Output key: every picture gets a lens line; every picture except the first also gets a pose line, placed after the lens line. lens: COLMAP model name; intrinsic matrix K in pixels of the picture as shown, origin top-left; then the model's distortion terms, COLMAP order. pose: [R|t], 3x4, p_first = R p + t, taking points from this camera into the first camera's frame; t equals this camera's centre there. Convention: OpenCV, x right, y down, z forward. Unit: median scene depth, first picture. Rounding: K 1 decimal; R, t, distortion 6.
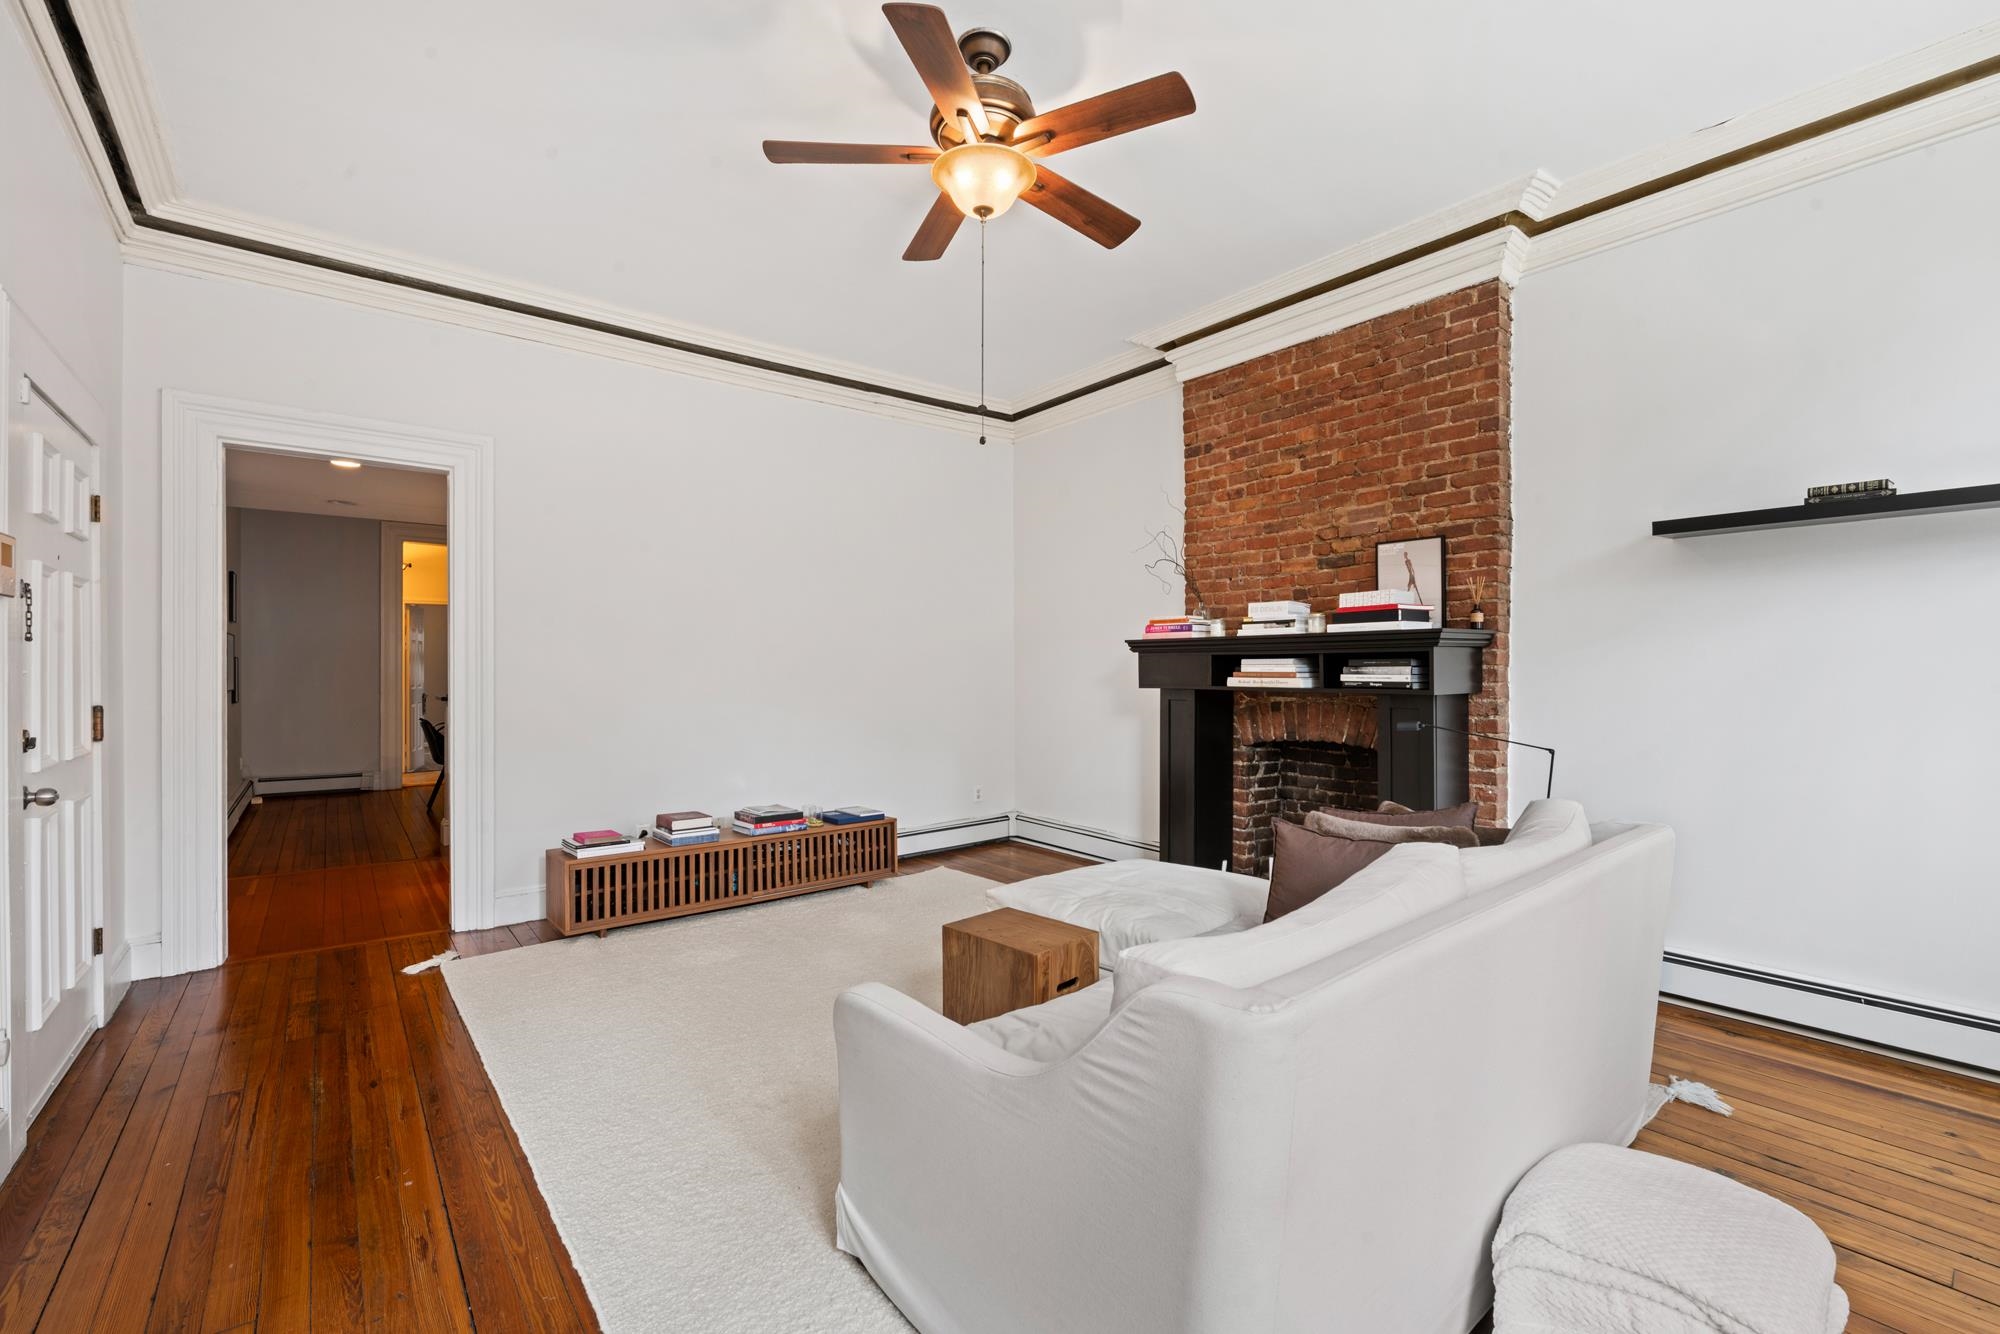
lens RADIAL K [[847.2, 0, 1003.4], [0, 847.2, 678.4], [0, 0, 1]] dist [-0.007862, -0.001790]
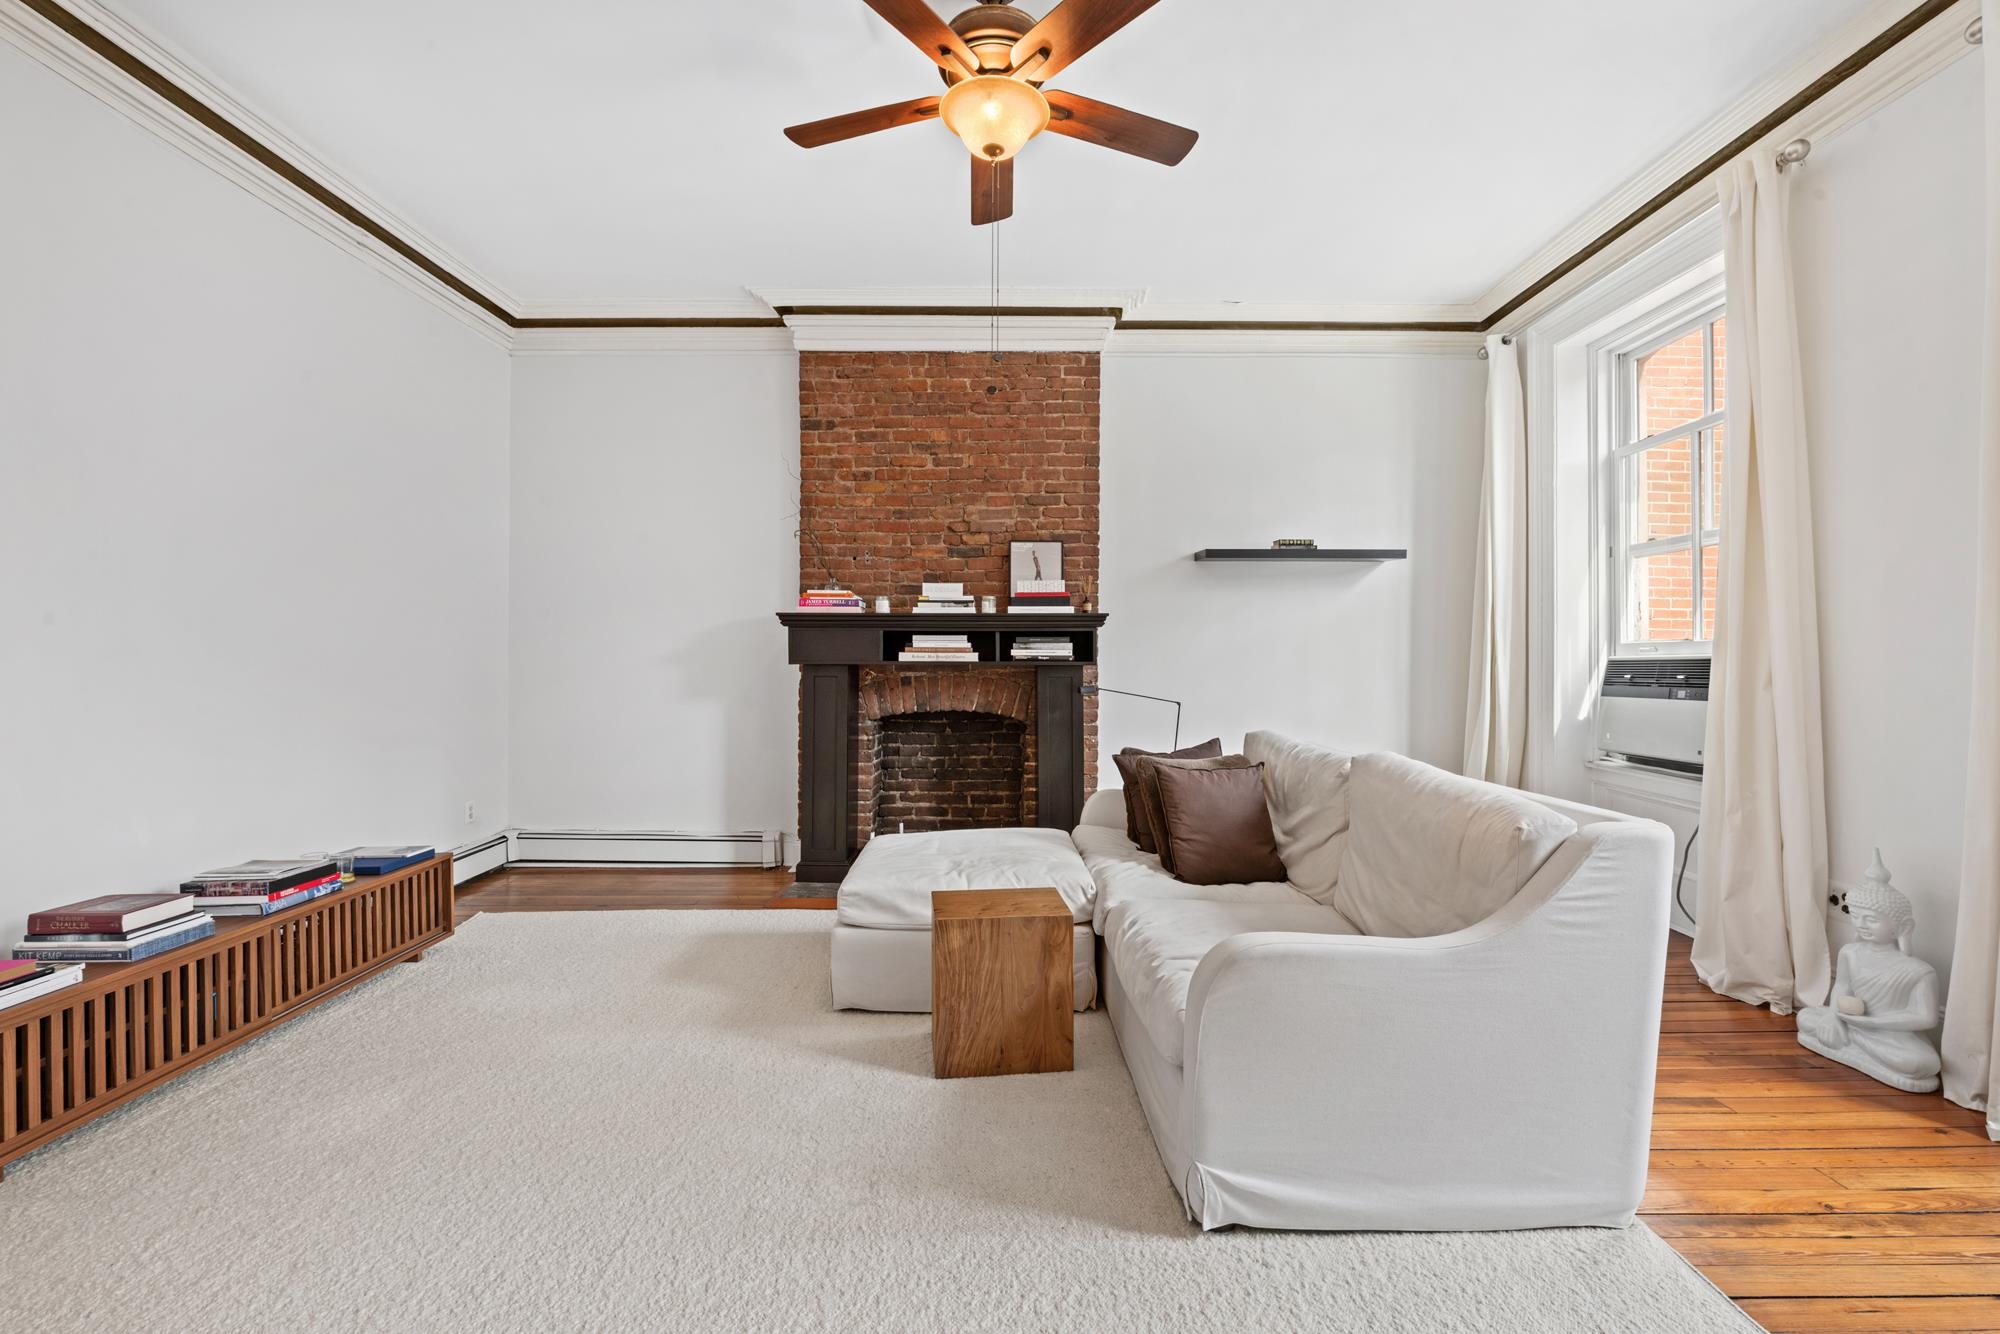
lens RADIAL K [[847.2, 0, 1002.5], [0, 847.2, 658.5], [0, 0, 1]] dist [-0.007862, -0.001790]
pose [[0.623402, 0.005072, 0.781885, -0.467002], [0.005398, 0.999927, -0.010790, 0.017798], [-0.781883, 0.010947, 0.623329, 0.250104]]
